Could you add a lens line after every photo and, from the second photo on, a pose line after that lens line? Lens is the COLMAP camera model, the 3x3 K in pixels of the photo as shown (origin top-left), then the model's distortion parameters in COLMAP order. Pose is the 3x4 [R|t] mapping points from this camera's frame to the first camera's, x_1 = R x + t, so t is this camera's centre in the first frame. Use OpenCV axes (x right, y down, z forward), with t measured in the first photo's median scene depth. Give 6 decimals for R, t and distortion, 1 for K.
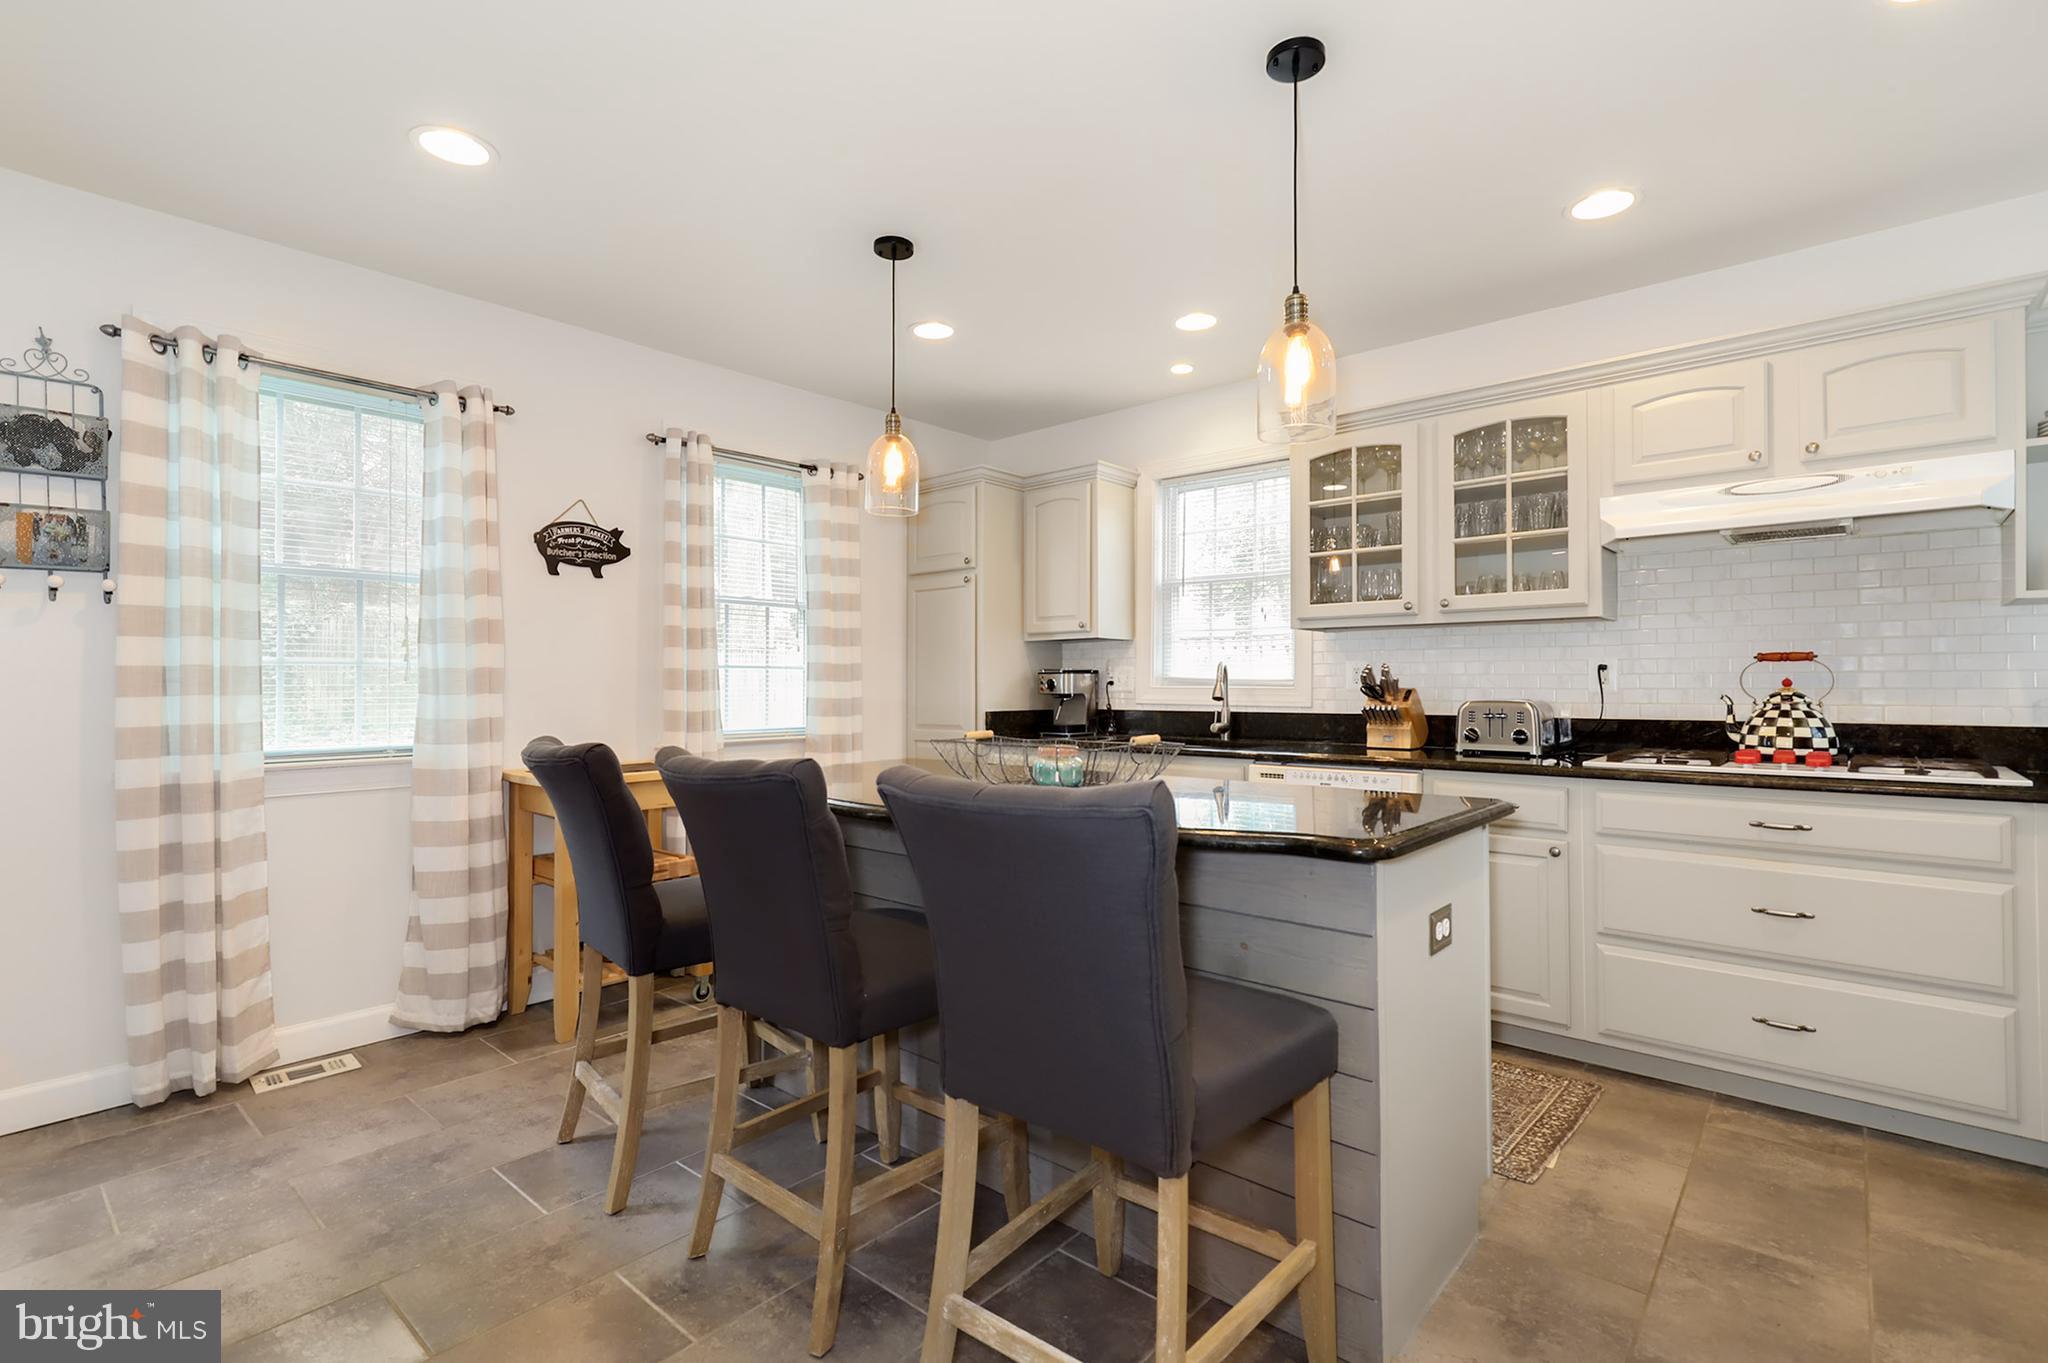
lens RADIAL K [[934.2, 0, 1031.0], [0, 934.2, 668.3], [0, 0, 1]] dist [0.008352, 0.000087]
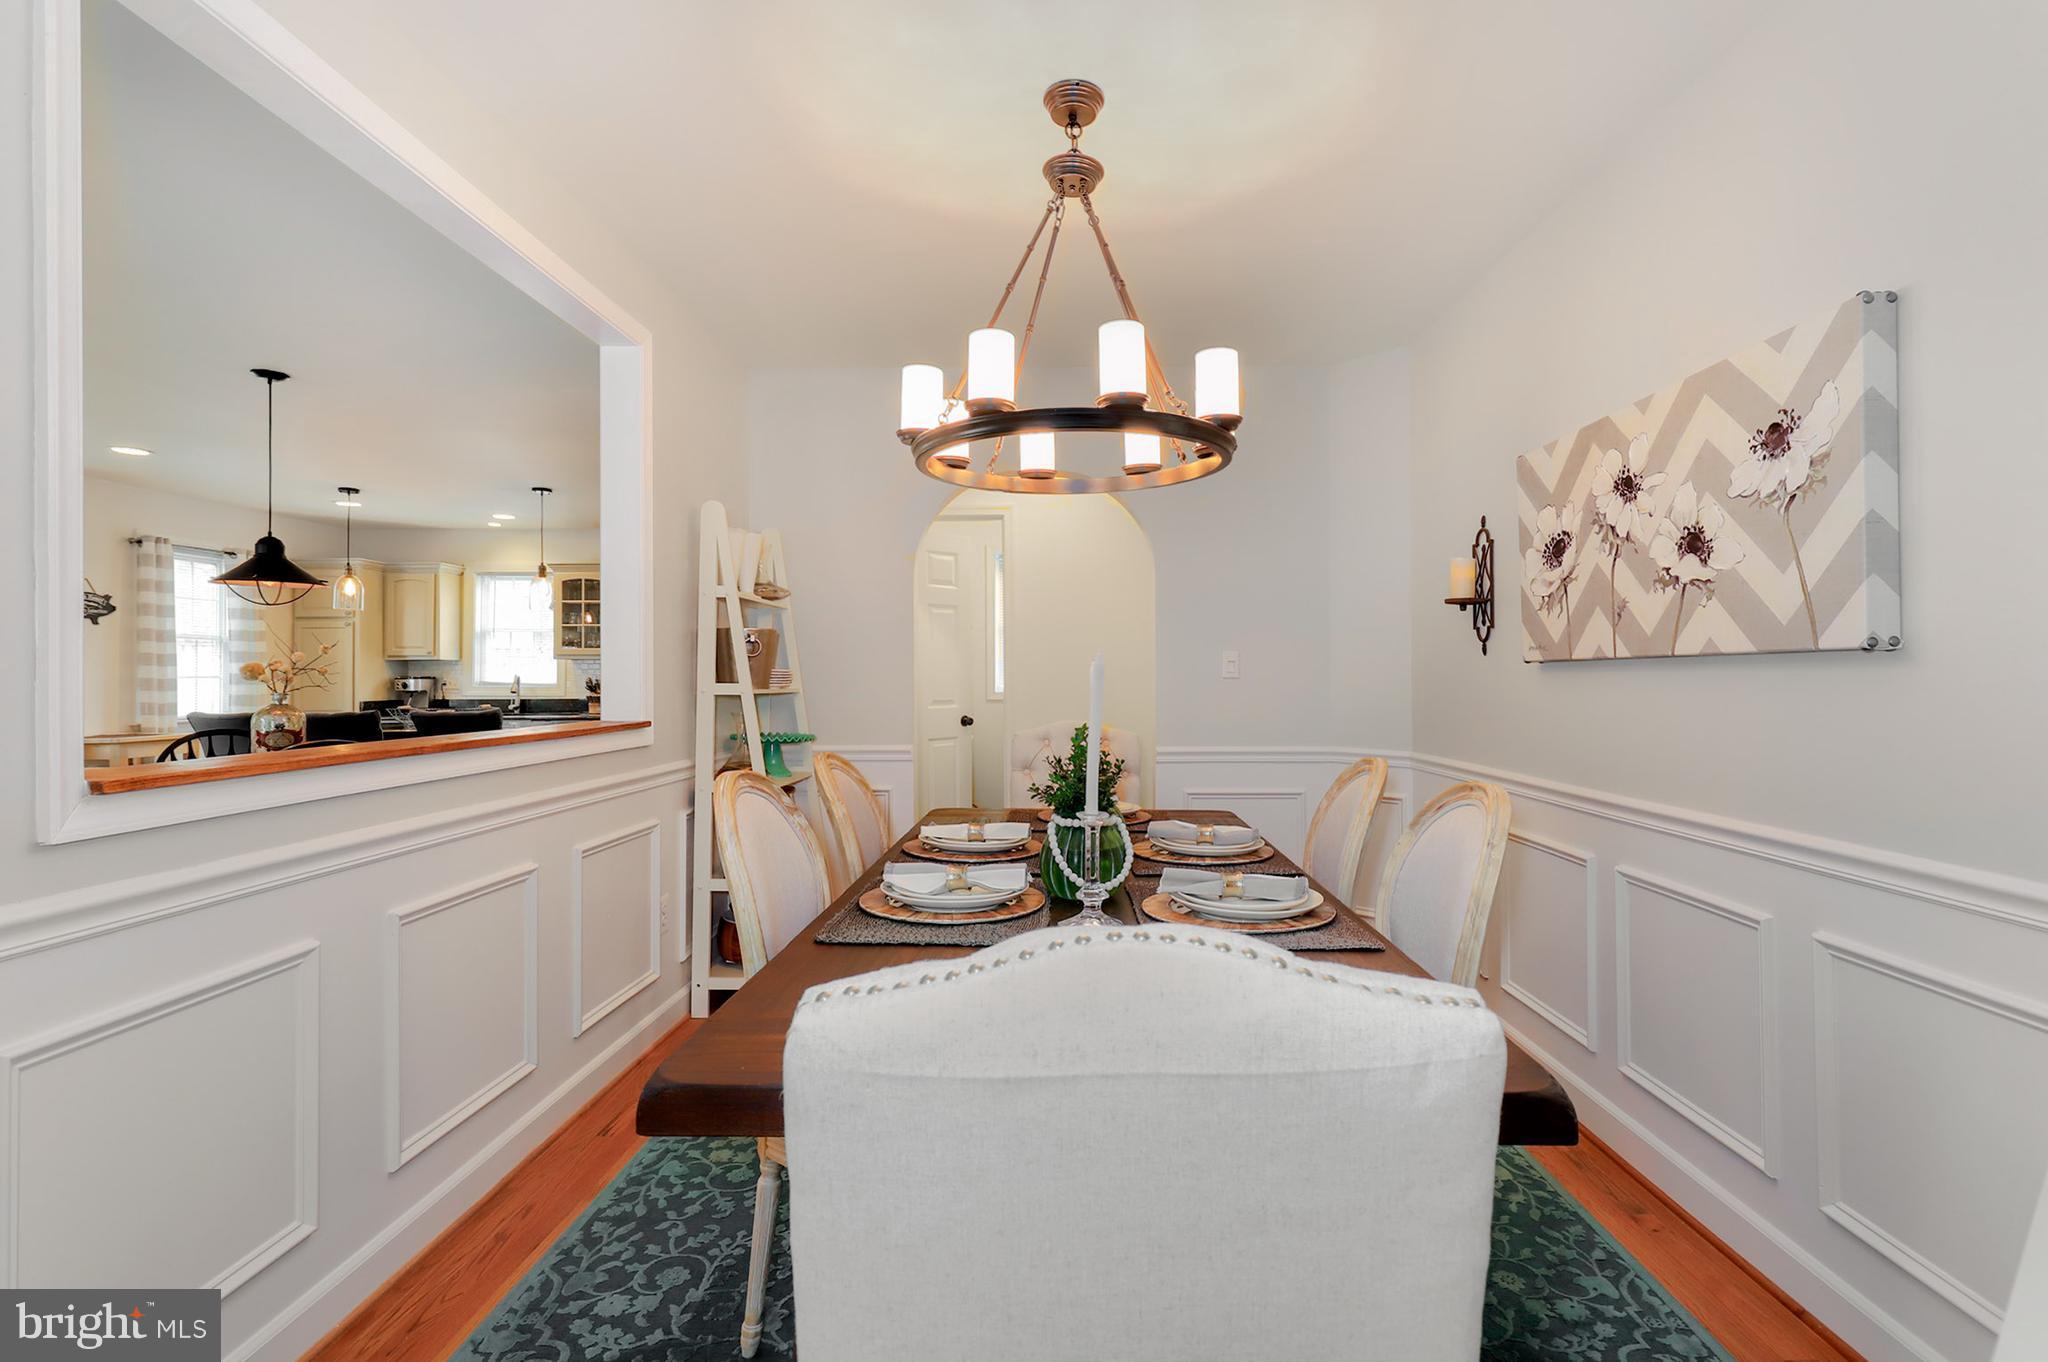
lens RADIAL K [[934.2, 0, 1031.0], [0, 934.2, 667.8], [0, 0, 1]] dist [0.008352, 0.000087]
pose [[0.768168, 0.007758, 0.640201, -0.259449], [-0.013928, 0.999892, 0.004596, -0.051001], [-0.640096, -0.012448, 0.768194, -1.393815]]
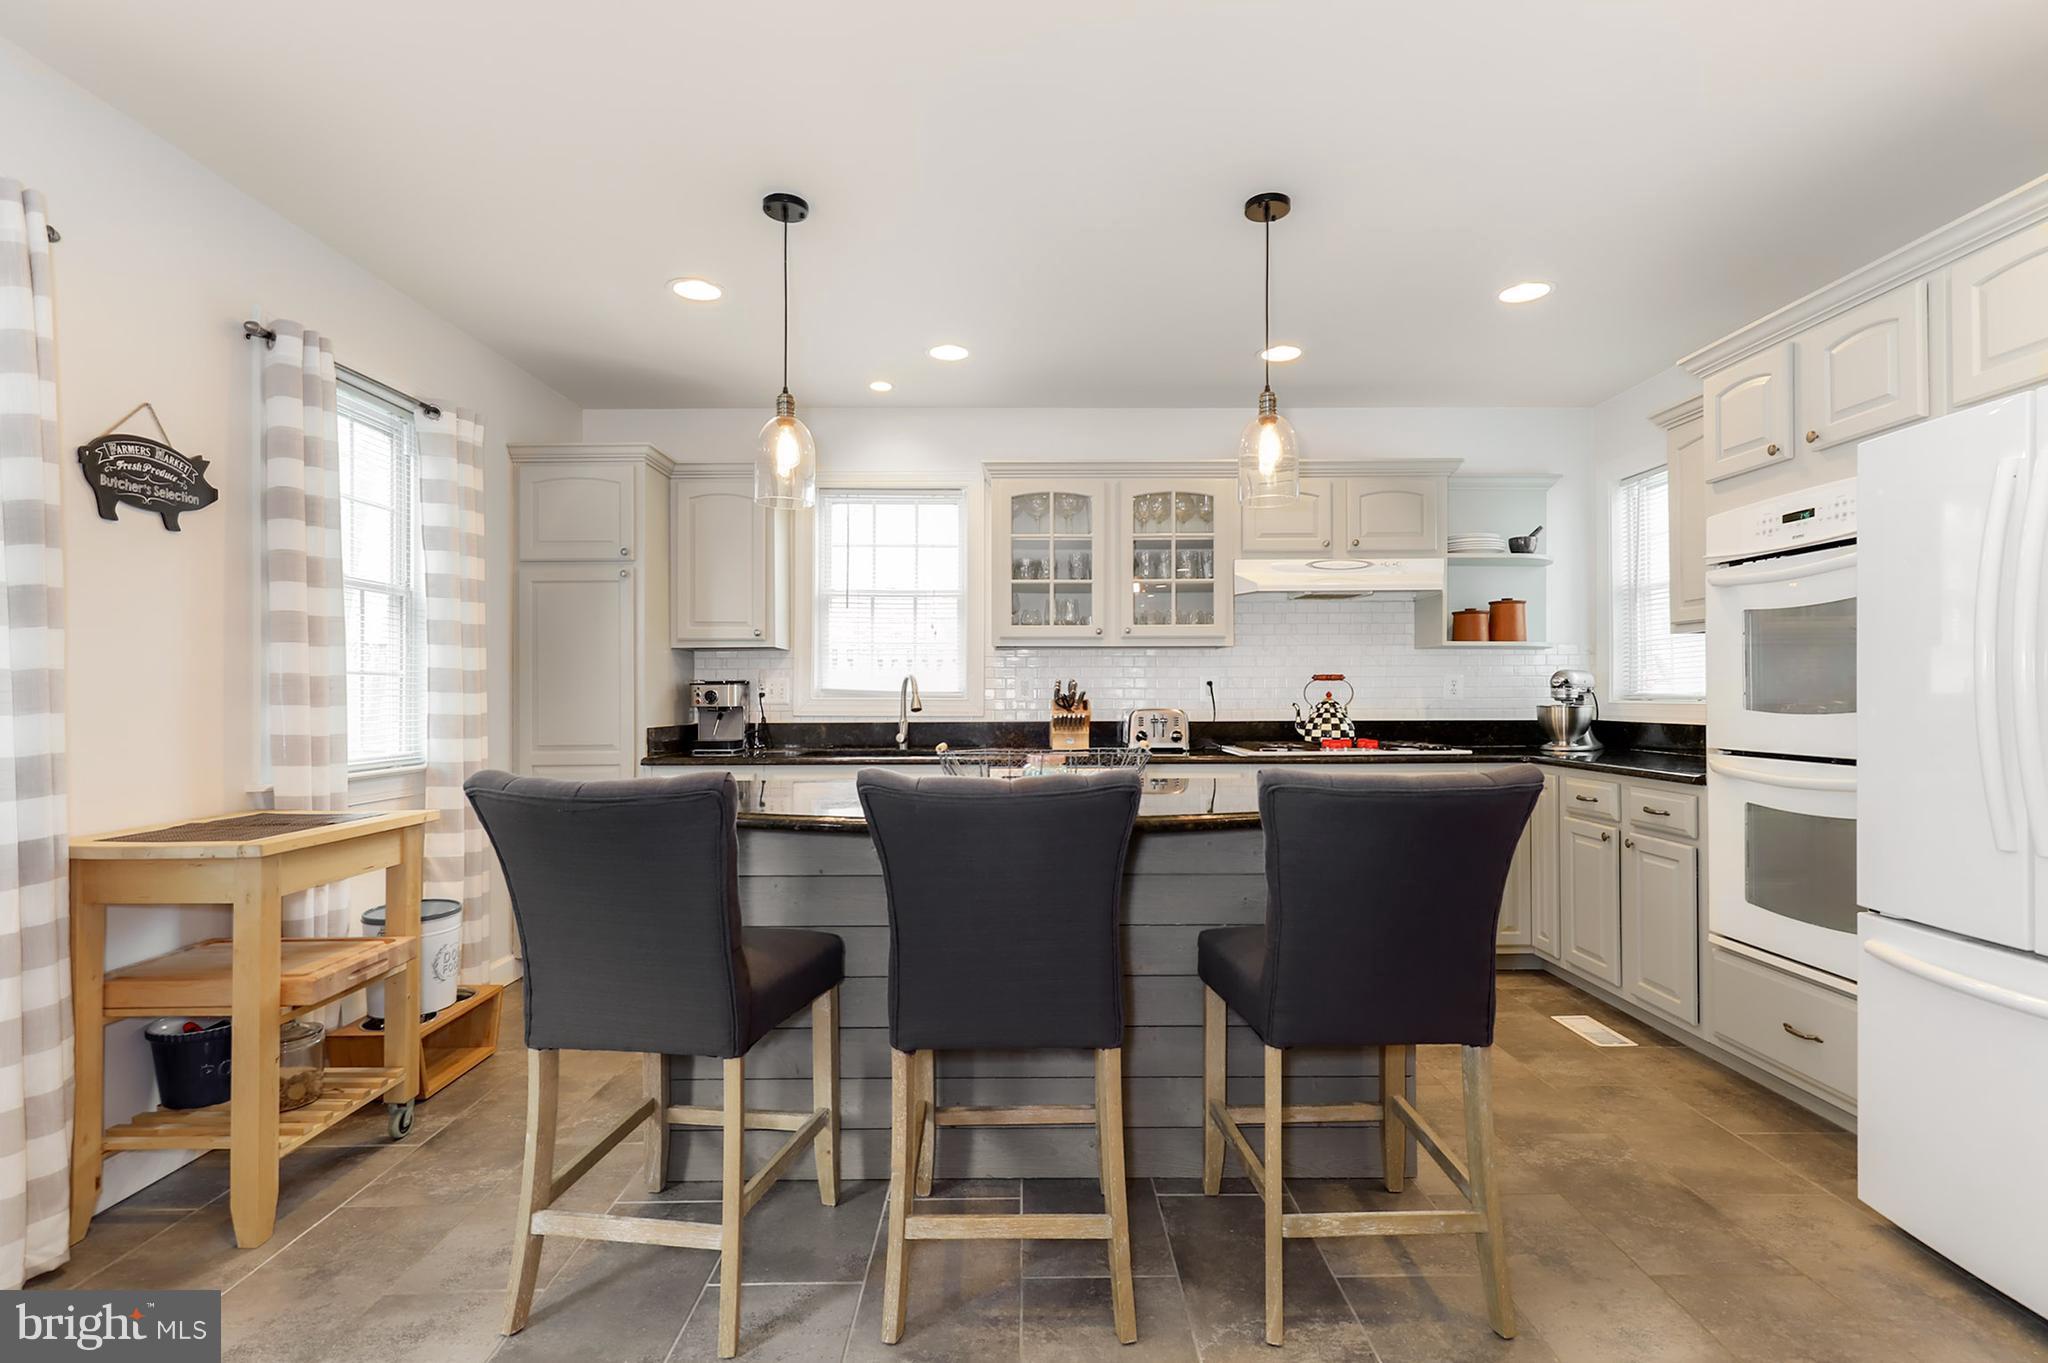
lens RADIAL K [[949.7, 0, 1028.4], [0, 949.7, 687.7], [0, 0, 1]] dist [0.005103, -0.000115]
pose [[0.757179, 0.004720, 0.653190, -0.452190], [-0.010172, 0.999938, 0.004566, 0.001759], [-0.653128, -0.010102, 0.757180, 0.127489]]
